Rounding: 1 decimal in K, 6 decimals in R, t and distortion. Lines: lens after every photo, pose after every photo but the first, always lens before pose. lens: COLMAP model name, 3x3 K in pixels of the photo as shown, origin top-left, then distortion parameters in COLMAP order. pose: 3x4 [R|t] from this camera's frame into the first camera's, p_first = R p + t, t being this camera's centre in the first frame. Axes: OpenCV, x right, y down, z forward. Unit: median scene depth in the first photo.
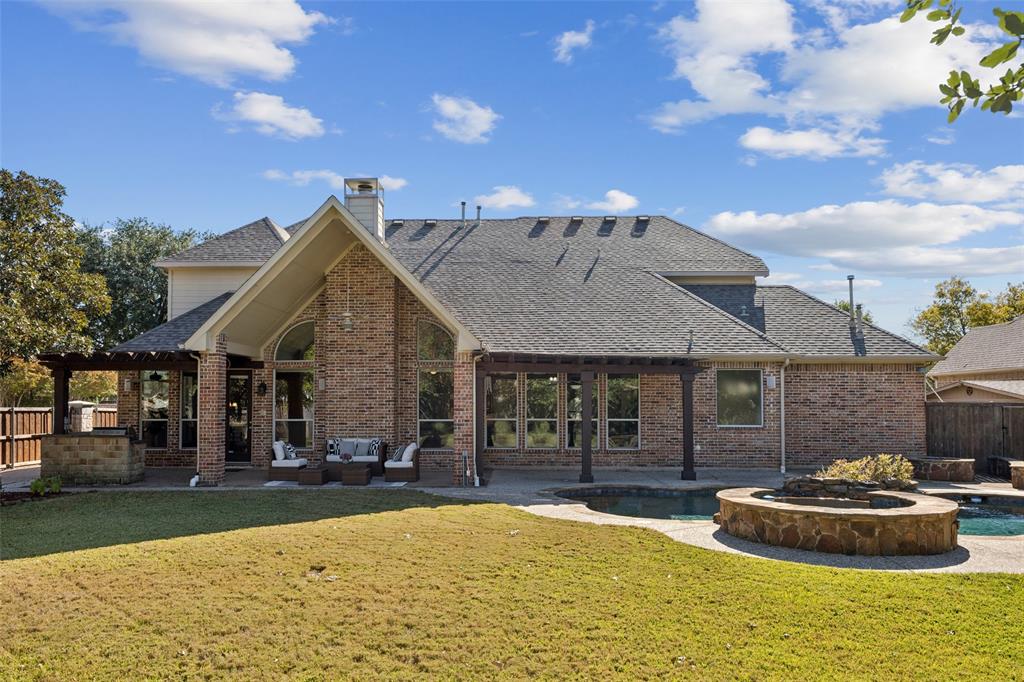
lens RADIAL K [[788.8, 0, 512.0], [0, 788.8, 341.0], [0, 0, 1]] dist [0.024202, 0.002310]
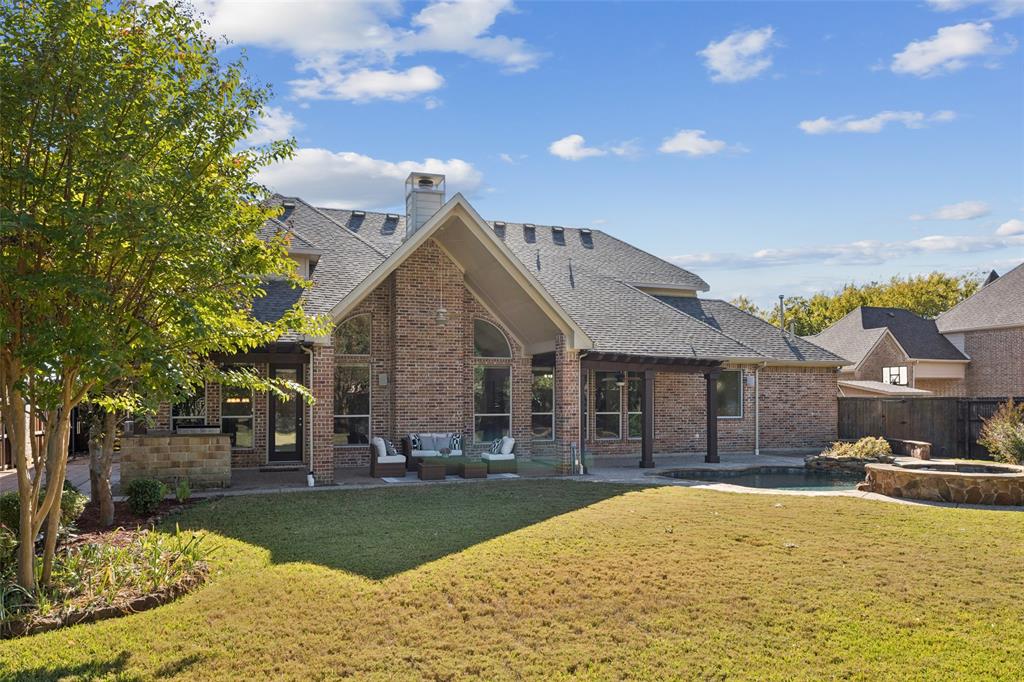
lens RADIAL K [[788.8, 0, 512.0], [0, 788.8, 341.0], [0, 0, 1]] dist [0.024202, 0.002310]
pose [[0.912963, 0.028875, 0.407019, -0.511636], [-0.030910, 0.999521, -0.001576, 0.004156], [-0.406870, -0.011142, 0.913418, 0.041113]]
